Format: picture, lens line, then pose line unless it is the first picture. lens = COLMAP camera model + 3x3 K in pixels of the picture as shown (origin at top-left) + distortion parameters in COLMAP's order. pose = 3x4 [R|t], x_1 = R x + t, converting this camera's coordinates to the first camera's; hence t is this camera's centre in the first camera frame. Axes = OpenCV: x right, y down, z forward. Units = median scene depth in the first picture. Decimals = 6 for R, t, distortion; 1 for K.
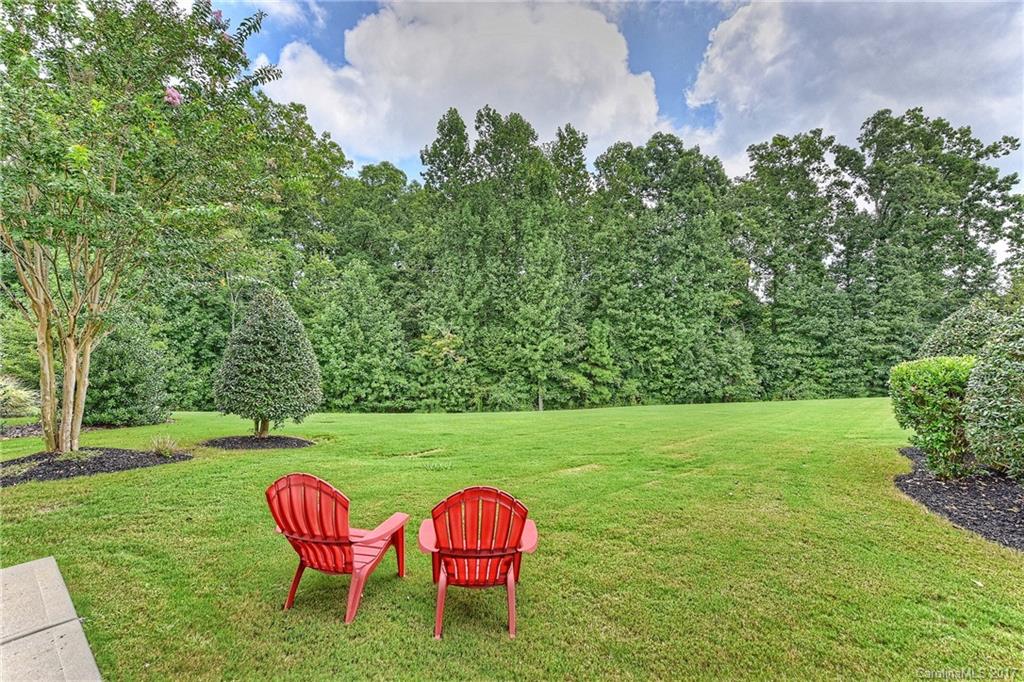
lens RADIAL K [[443.2, 0, 517.9], [0, 443.2, 344.0], [0, 0, 1]] dist [0.010958, -0.000330]
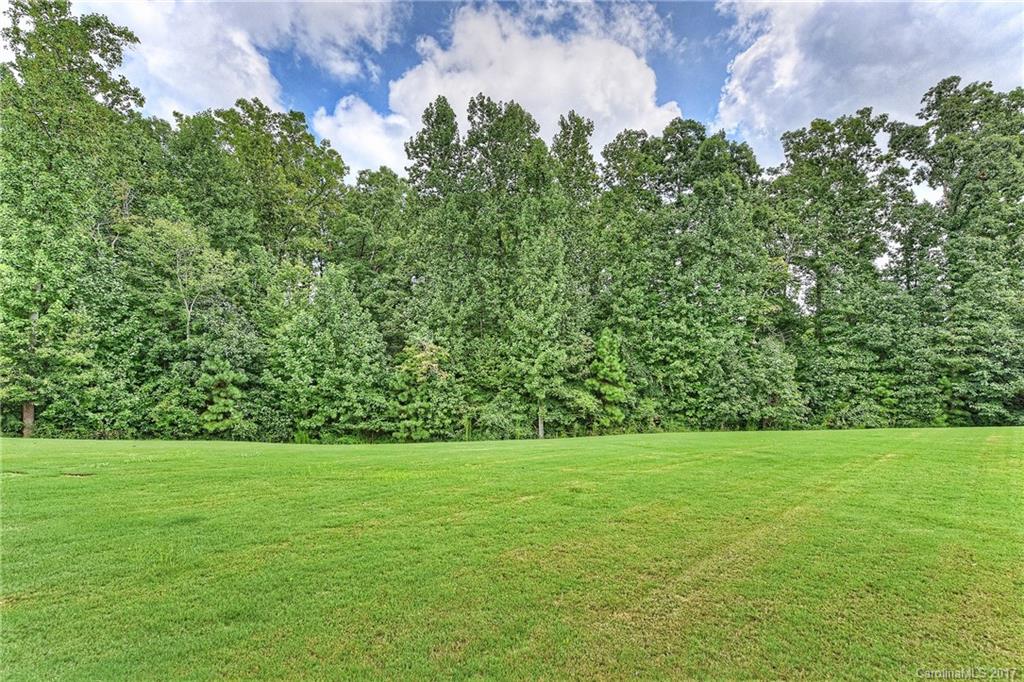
lens RADIAL K [[430.3, 0, 515.6], [0, 430.3, 342.2], [0, 0, 1]] dist [0.009951, -0.002867]
pose [[0.996925, -0.005555, -0.078162, 0.066420], [0.002105, 0.999023, -0.044149, 0.007732], [0.078331, 0.043849, 0.995963, 0.149750]]
